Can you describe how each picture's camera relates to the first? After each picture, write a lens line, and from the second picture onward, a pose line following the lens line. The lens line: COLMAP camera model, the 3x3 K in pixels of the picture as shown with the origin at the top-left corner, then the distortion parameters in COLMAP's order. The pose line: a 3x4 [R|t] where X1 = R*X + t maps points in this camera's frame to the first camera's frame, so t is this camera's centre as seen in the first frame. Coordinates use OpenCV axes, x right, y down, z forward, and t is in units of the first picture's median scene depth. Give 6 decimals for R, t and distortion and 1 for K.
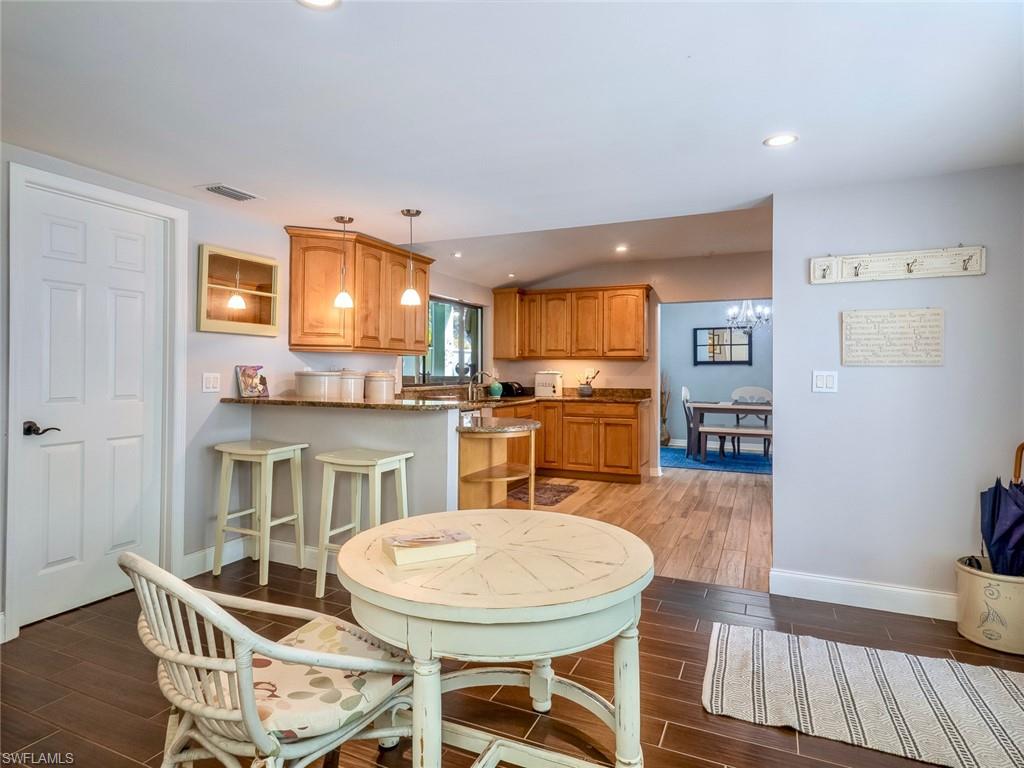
lens RADIAL K [[580.4, 0, 507.6], [0, 580.4, 365.7], [0, 0, 1]] dist [0.005736, 0.002937]
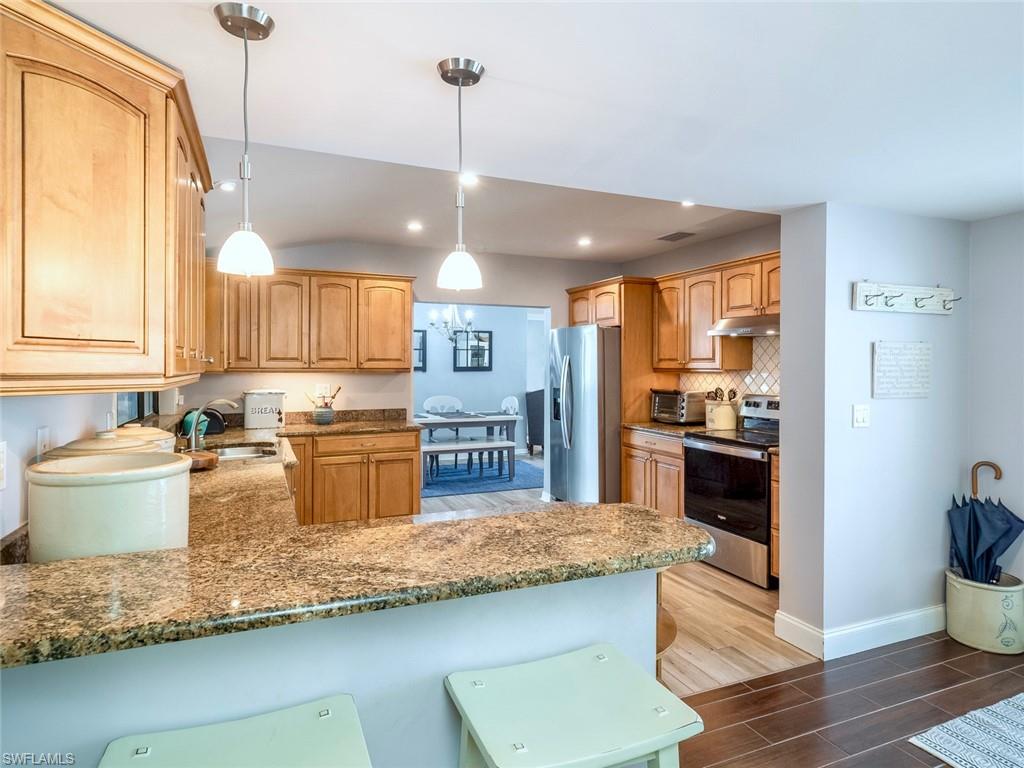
lens RADIAL K [[580.4, 0, 507.6], [0, 580.4, 365.7], [0, 0, 1]] dist [0.005736, 0.002937]
pose [[0.681813, -0.003204, 0.731520, -0.248381], [-0.005304, 0.999942, 0.009323, -0.027816], [-0.731507, -0.010237, 0.681757, 0.367593]]
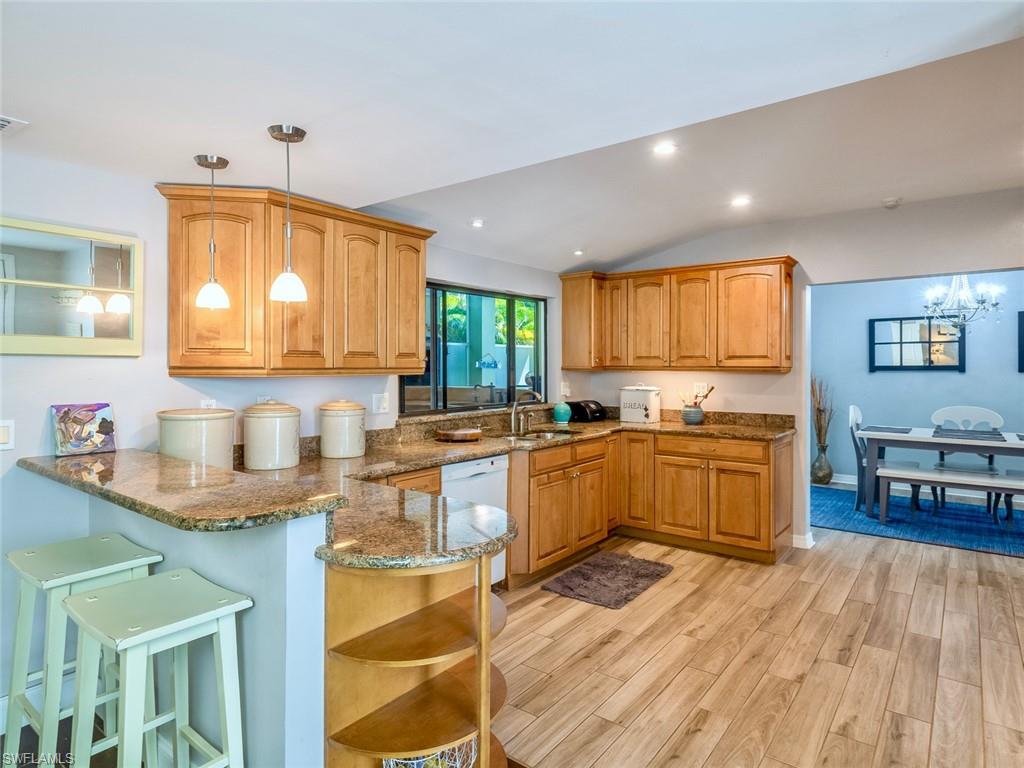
lens RADIAL K [[601.2, 0, 505.7], [0, 601.2, 368.0], [0, 0, 1]] dist [0.006232, -0.000756]
pose [[0.971783, -0.003149, -0.235855, 0.091842], [0.006342, 0.999898, 0.012779, -0.025399], [0.235791, -0.013915, 0.971704, 0.265305]]
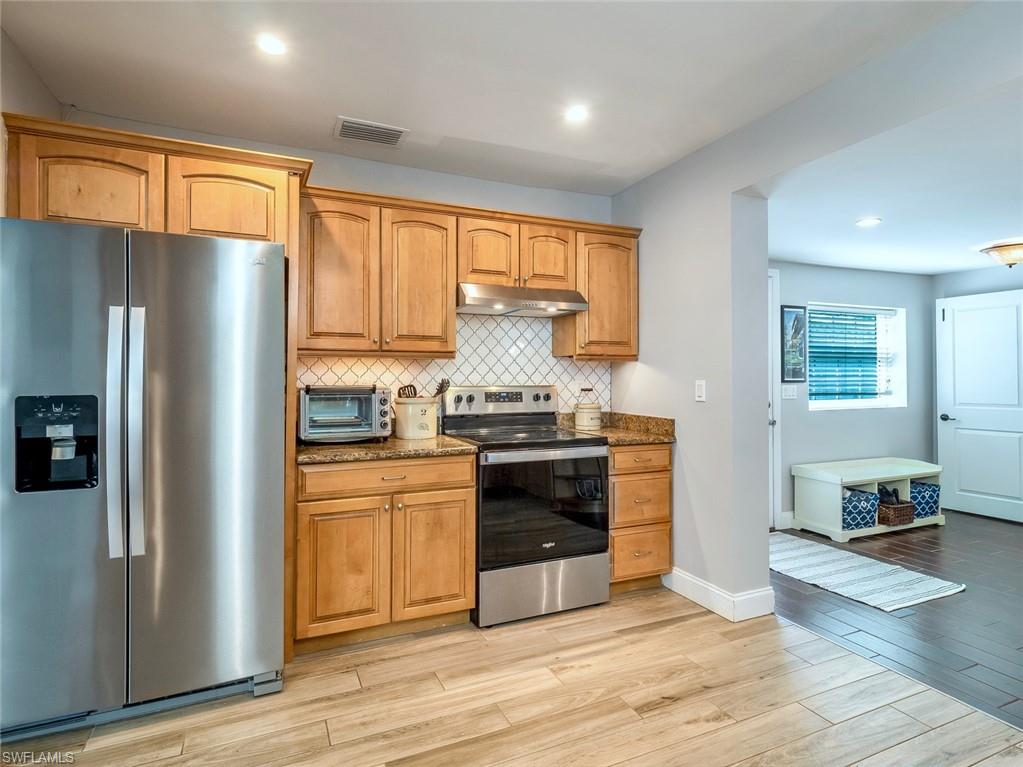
lens RADIAL K [[547.7, 0, 504.1], [0, 547.7, 368.7], [0, 0, 1]] dist [0.007168, -0.000259]
pose [[-0.741905, 0.004646, 0.670489, 0.081991], [-0.008787, 0.999823, -0.016651, 0.002521], [-0.670447, -0.018245, -0.741733, 0.966436]]
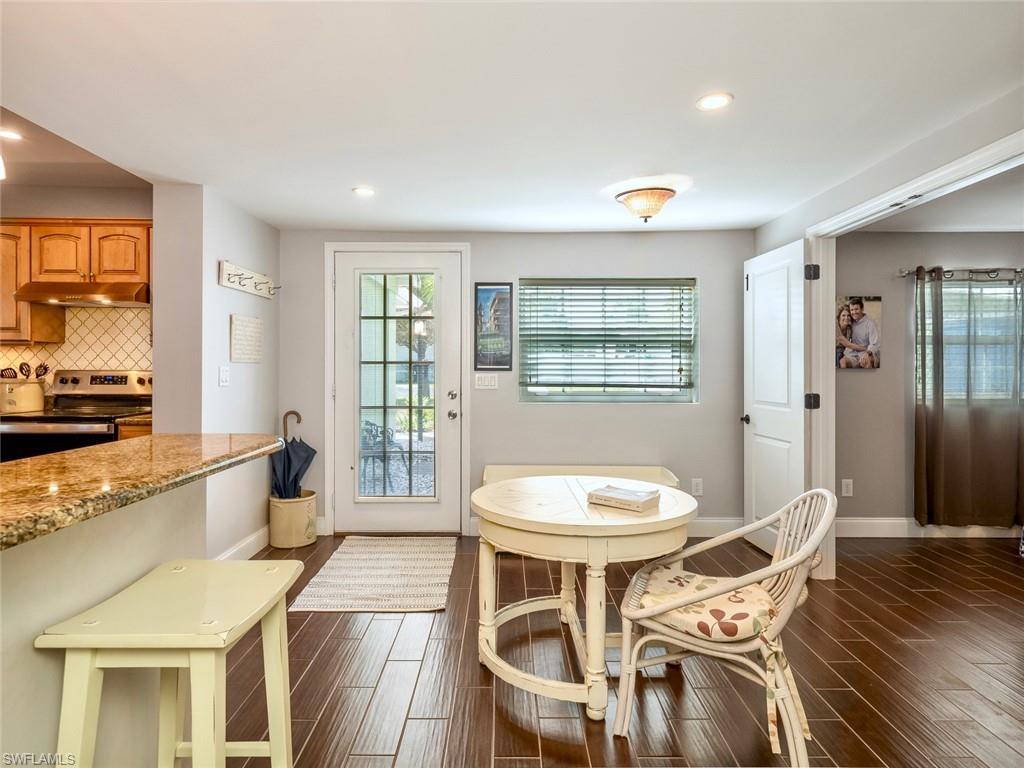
lens RADIAL K [[601.2, 0, 505.7], [0, 601.2, 368.0], [0, 0, 1]] dist [0.006232, -0.000756]
pose [[-0.423012, -0.005601, 0.906107, -0.331083], [-0.013927, 0.999903, -0.000321, 0.002302], [-0.906017, -0.012755, -0.423049, 0.471958]]
